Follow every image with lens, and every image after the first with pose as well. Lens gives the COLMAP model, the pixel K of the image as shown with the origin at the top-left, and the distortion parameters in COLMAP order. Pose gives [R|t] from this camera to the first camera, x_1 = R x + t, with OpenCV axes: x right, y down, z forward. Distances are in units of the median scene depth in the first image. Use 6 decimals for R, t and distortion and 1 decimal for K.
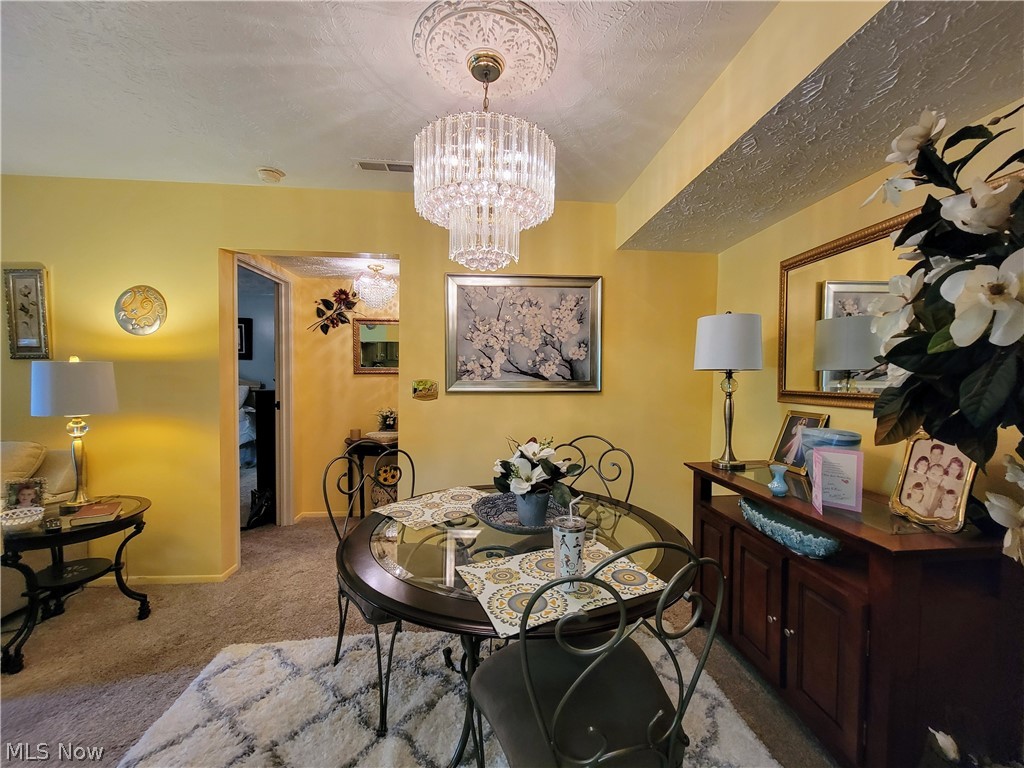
lens RADIAL K [[417.1, 0, 514.5], [0, 417.1, 392.0], [0, 0, 1]] dist [-0.001638, -0.000768]
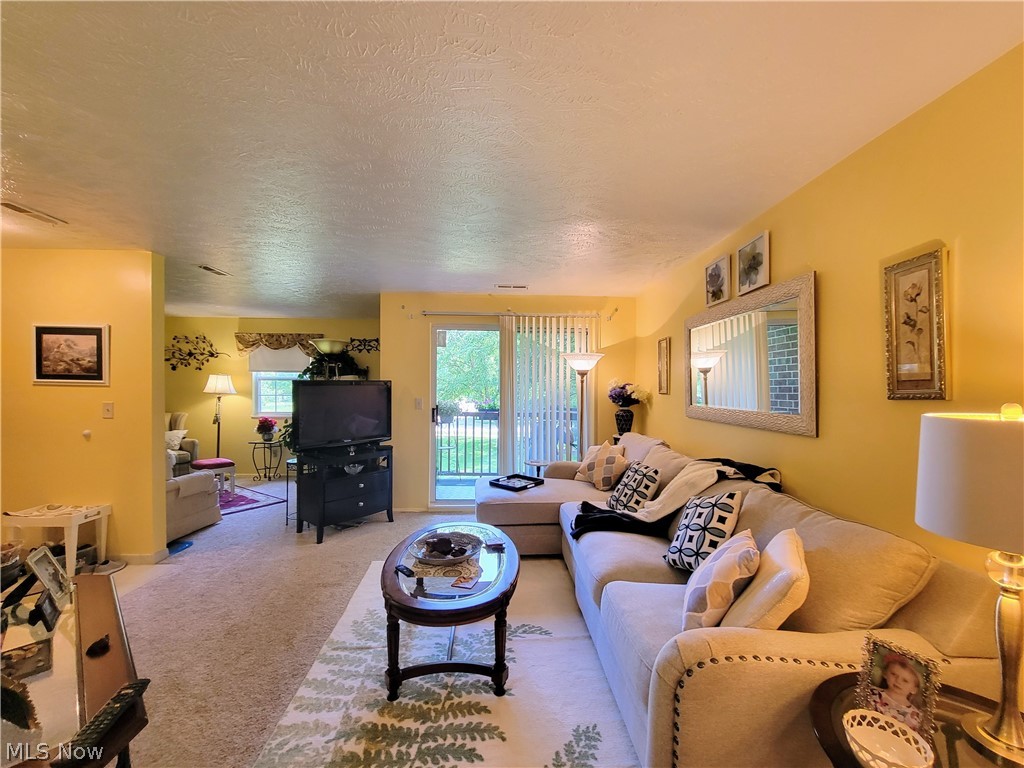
lens RADIAL K [[417.1, 0, 514.5], [0, 417.1, 392.0], [0, 0, 1]] dist [-0.001638, -0.000768]
pose [[-0.047255, -0.003826, -0.998876, -0.465743], [-0.045120, 0.998980, -0.001692, -0.057209], [0.997863, 0.044989, -0.047379, 0.389421]]
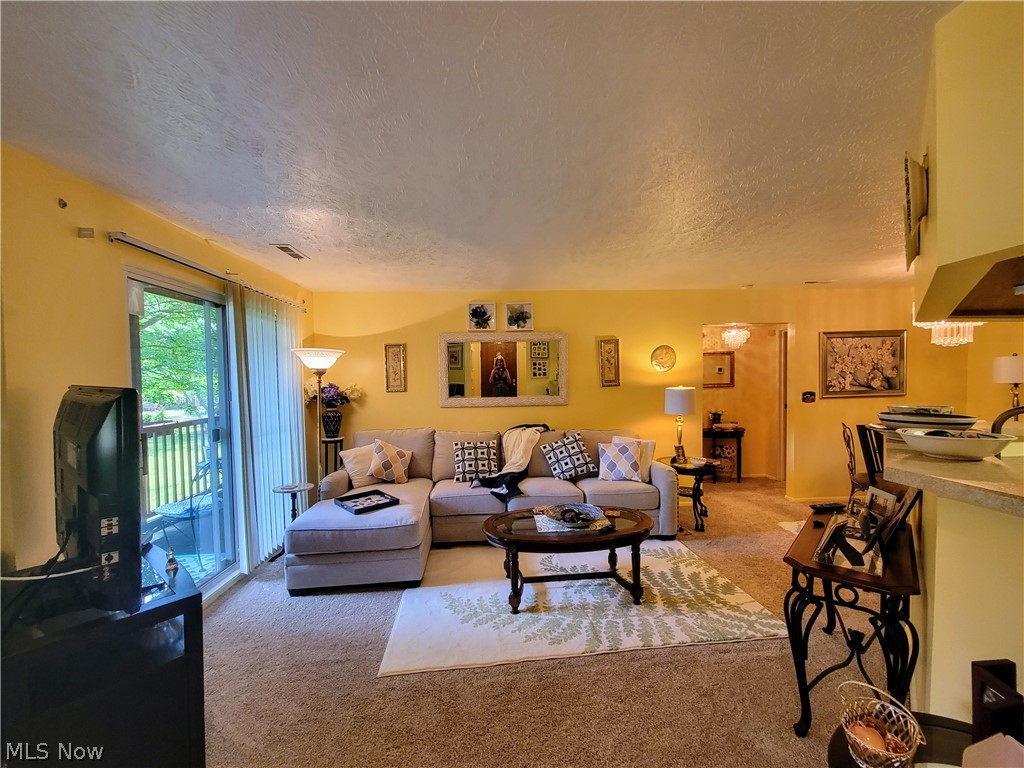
lens RADIAL K [[417.1, 0, 514.5], [0, 417.1, 392.0], [0, 0, 1]] dist [-0.001638, -0.000768]
pose [[0.998745, -0.028836, -0.040952, -1.386662], [0.028537, 0.999562, -0.007870, -0.047479], [0.041161, 0.006691, 0.999130, -0.831624]]
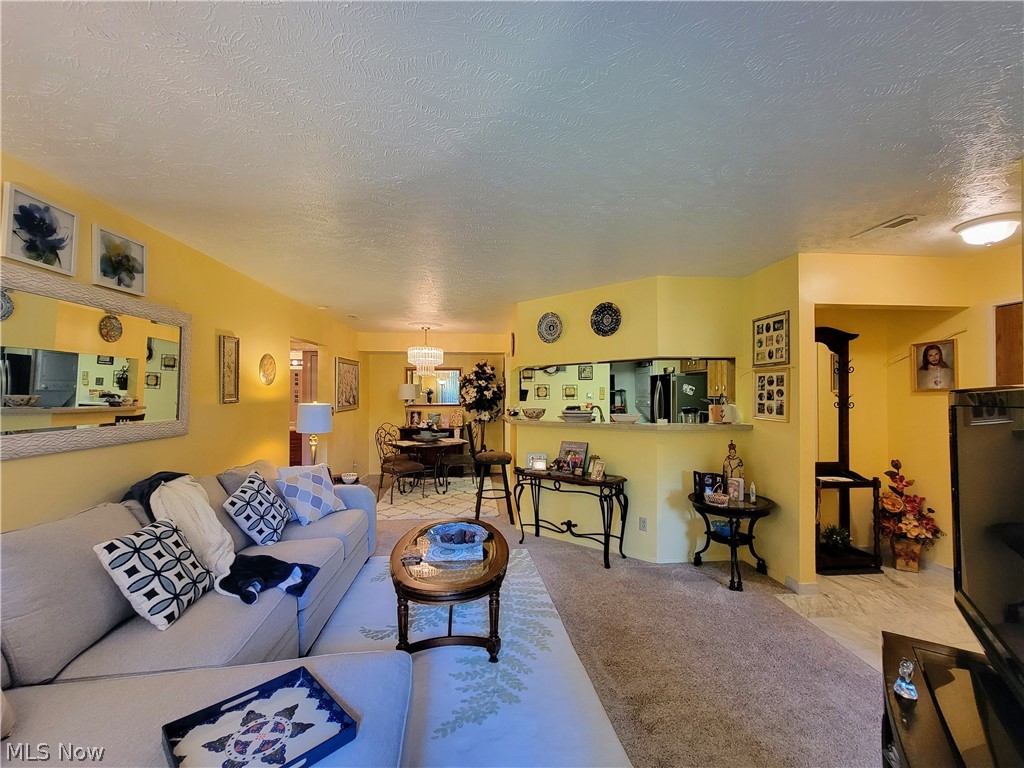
lens RADIAL K [[417.1, 0, 514.5], [0, 417.1, 392.0], [0, 0, 1]] dist [-0.001638, -0.000768]
pose [[0.001986, -0.008785, 0.999959, -2.269580], [0.037308, 0.999266, 0.008705, -0.084809], [-0.999302, 0.037289, 0.002312, 0.079171]]
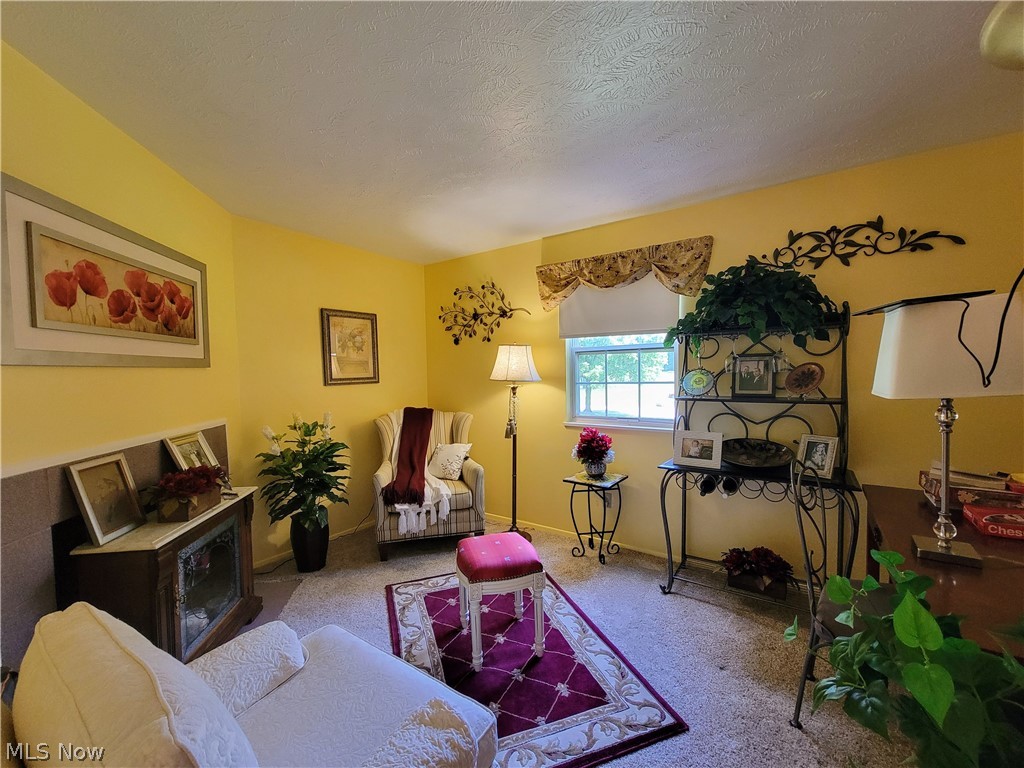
lens RADIAL K [[417.1, 0, 514.5], [0, 417.1, 392.0], [0, 0, 1]] dist [-0.001638, -0.000768]
pose [[-0.637245, 0.035642, -0.769836, -1.711037], [-0.019845, 0.997840, 0.062626, -0.025210], [0.770406, 0.055185, -0.635161, -0.540295]]
